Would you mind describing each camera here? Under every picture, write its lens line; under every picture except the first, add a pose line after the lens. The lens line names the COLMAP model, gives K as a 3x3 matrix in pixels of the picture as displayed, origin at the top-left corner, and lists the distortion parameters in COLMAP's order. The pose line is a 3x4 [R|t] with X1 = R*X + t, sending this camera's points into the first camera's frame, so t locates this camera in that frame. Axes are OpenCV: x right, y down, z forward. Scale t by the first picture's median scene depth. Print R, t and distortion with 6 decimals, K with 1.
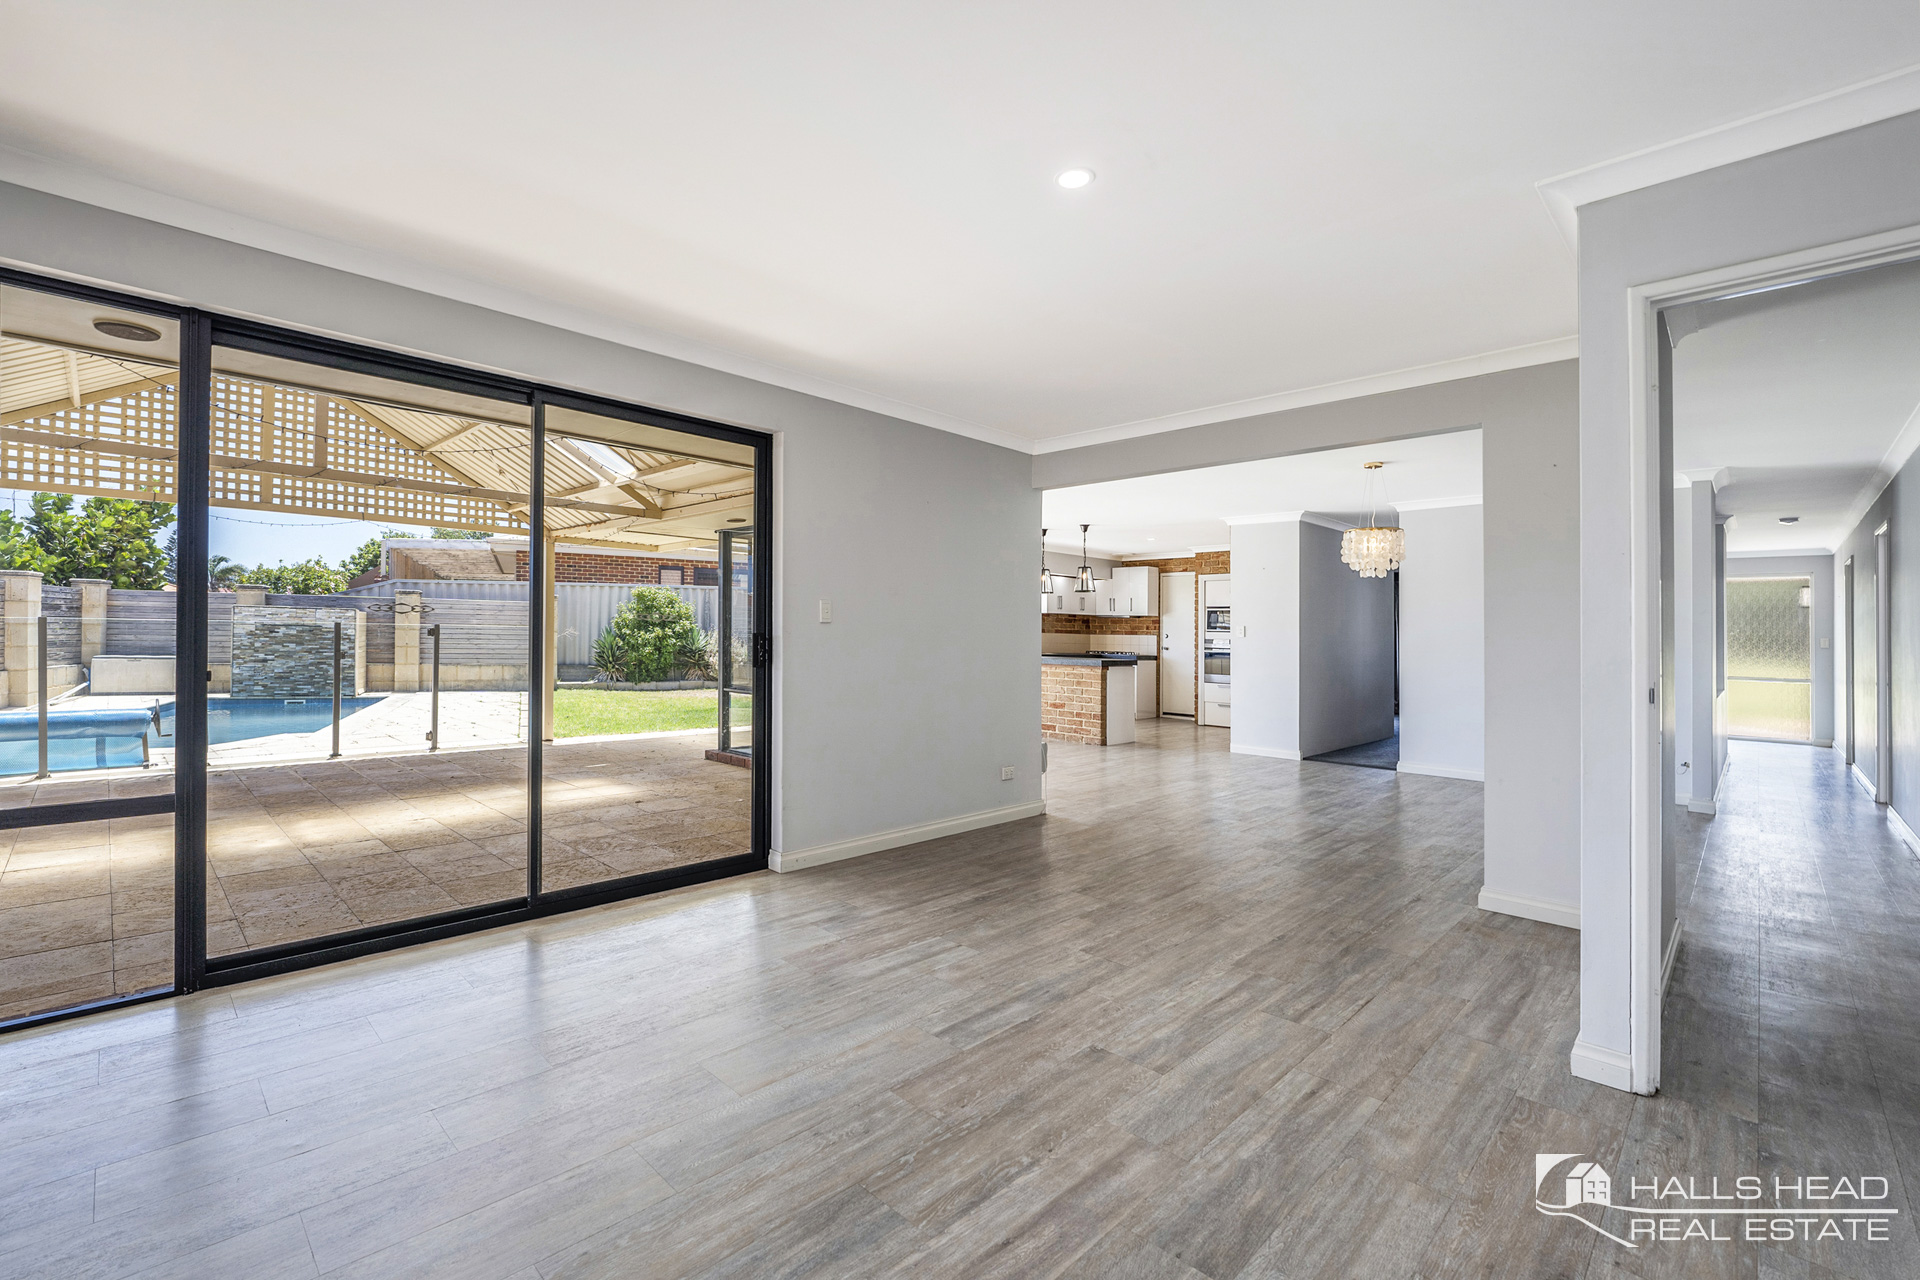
lens RADIAL K [[812.7, 0, 951.4], [0, 812.7, 634.7], [0, 0, 1]] dist [-0.002135, -0.001160]
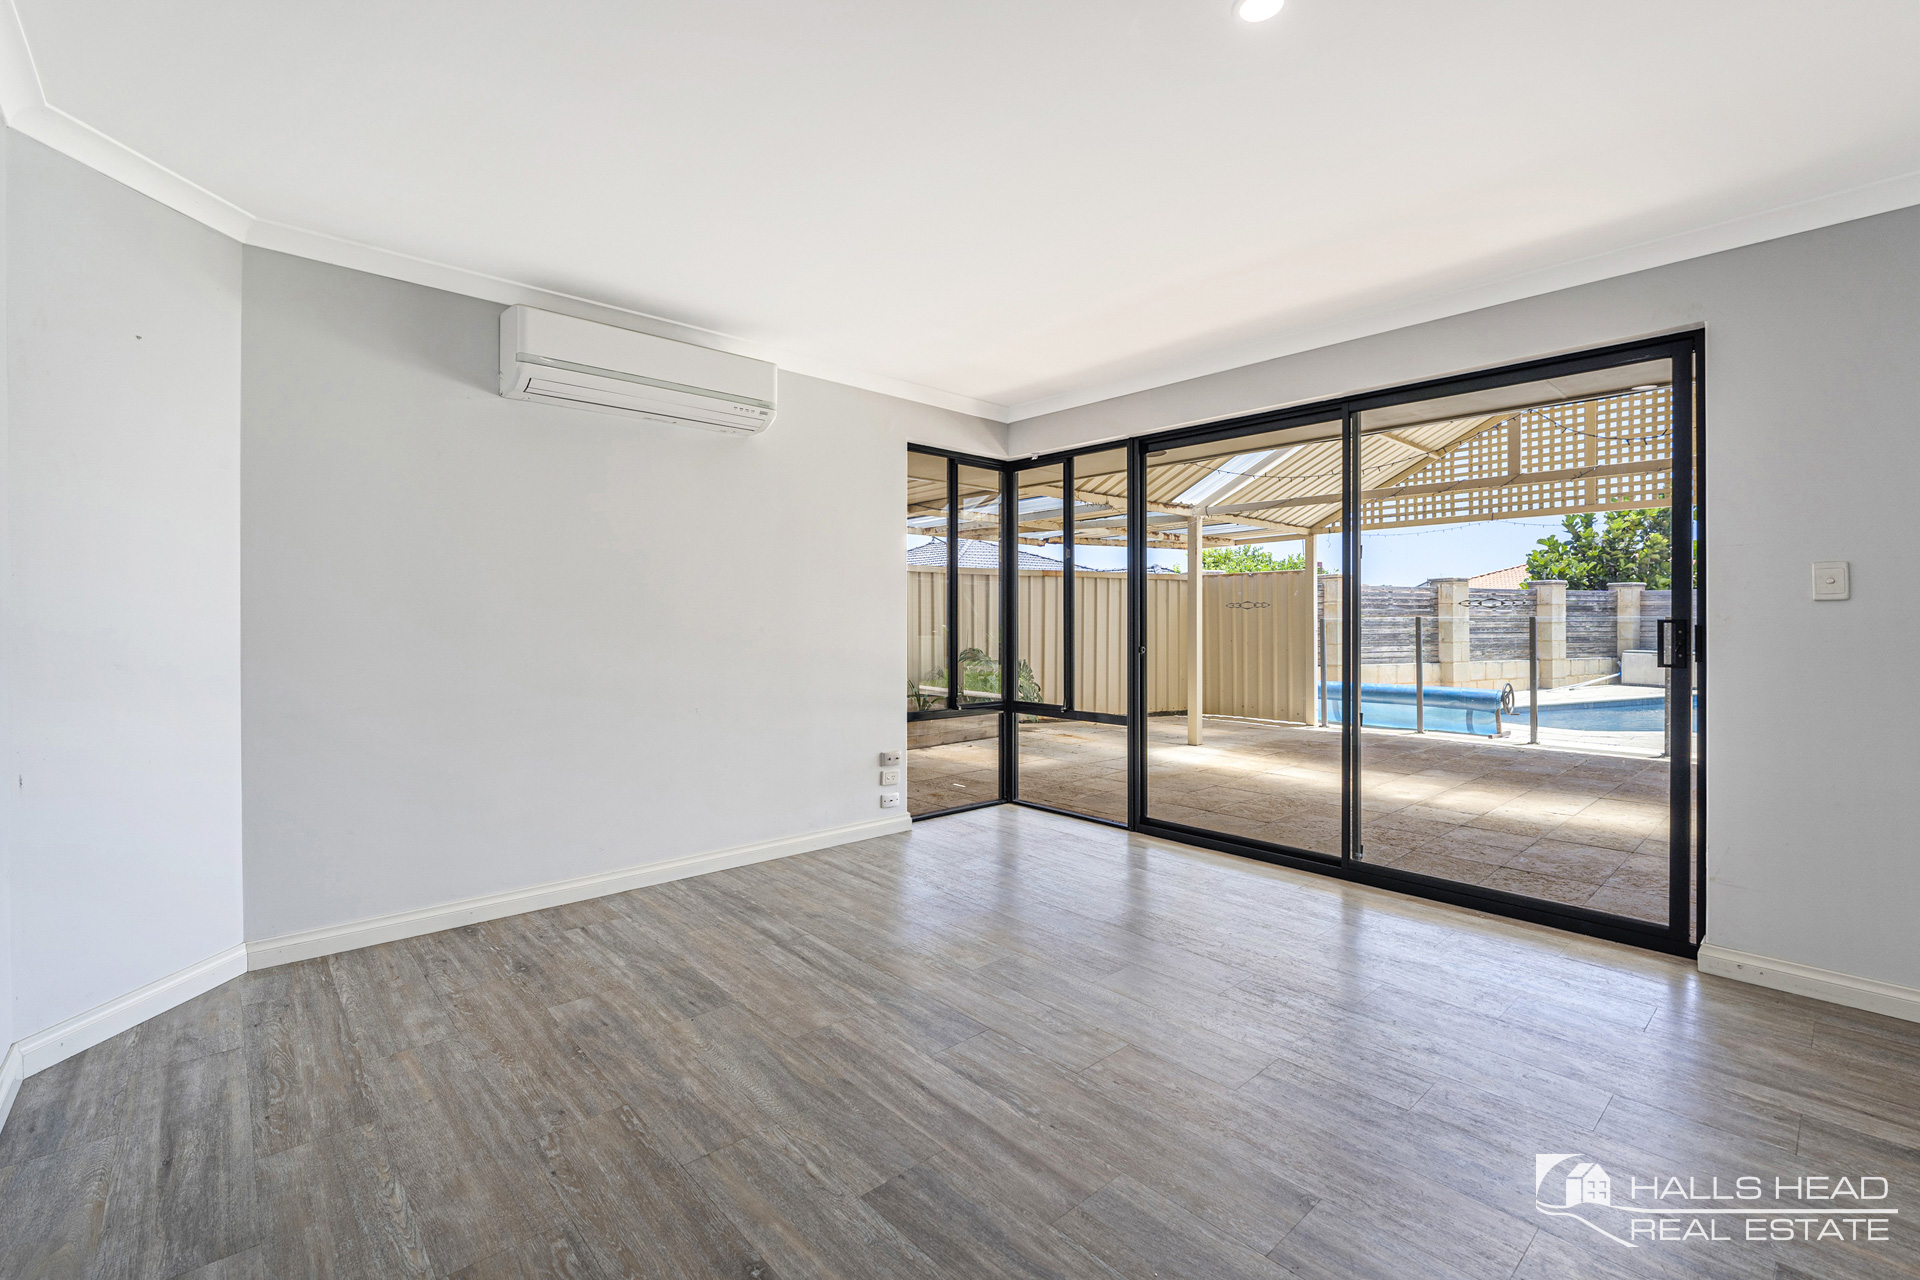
lens RADIAL K [[812.7, 0, 939.4], [0, 812.7, 630.6], [0, 0, 1]] dist [-0.002135, -0.001160]
pose [[-0.037286, -0.003479, -0.999299, 0.338111], [-0.000144, 0.999994, -0.003476, 0.007979], [0.999305, 0.000014, -0.037286, 0.268498]]
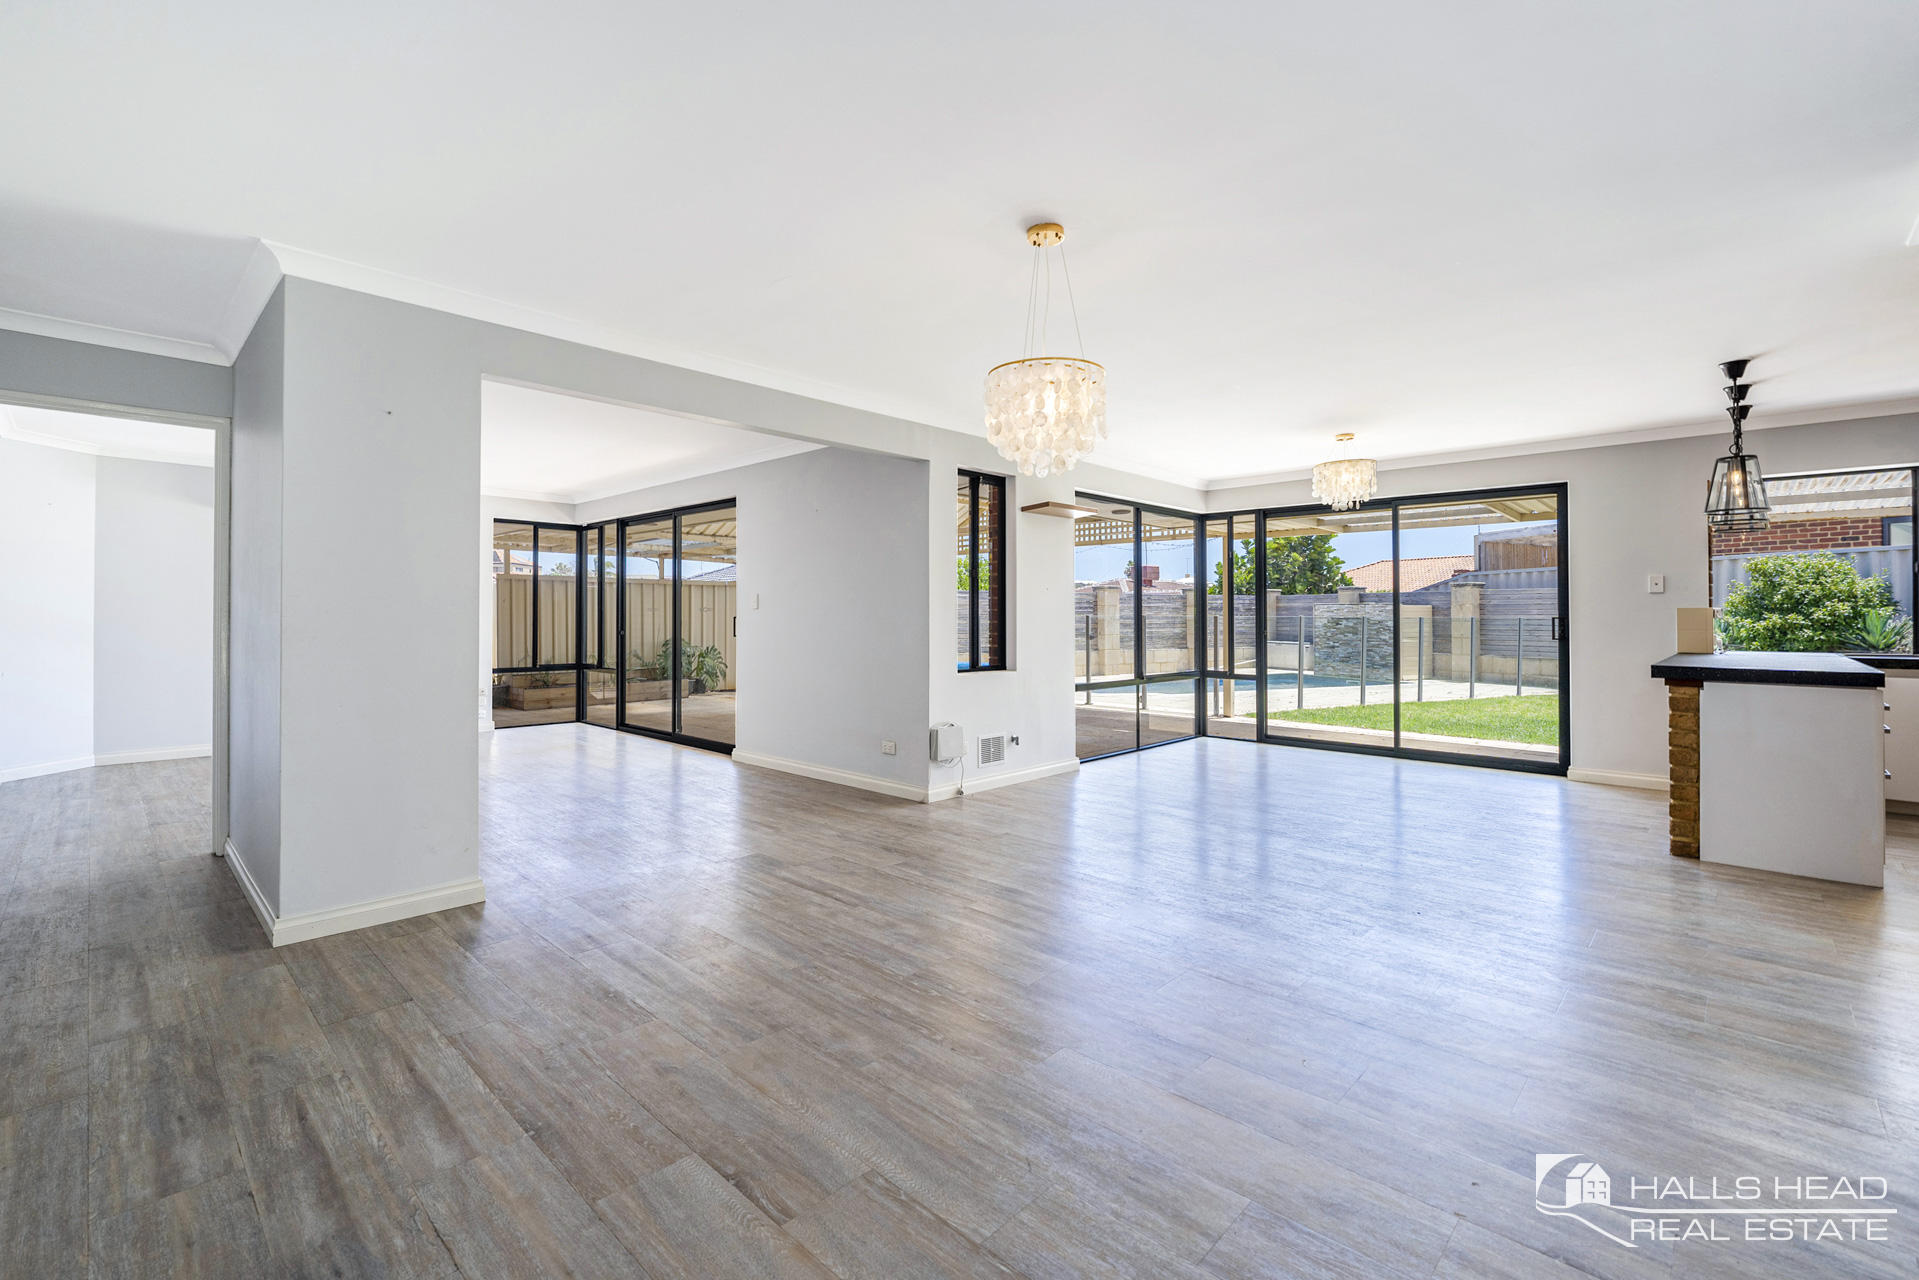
lens RADIAL K [[812.3, 0, 946.1], [0, 812.3, 623.8], [0, 0, 1]] dist [-0.002135, -0.001160]
pose [[0.035496, -0.009438, -0.999325, 0.985175], [0.000195, 0.999955, -0.009437, 0.020040], [0.999370, 0.000140, 0.035496, 0.925458]]
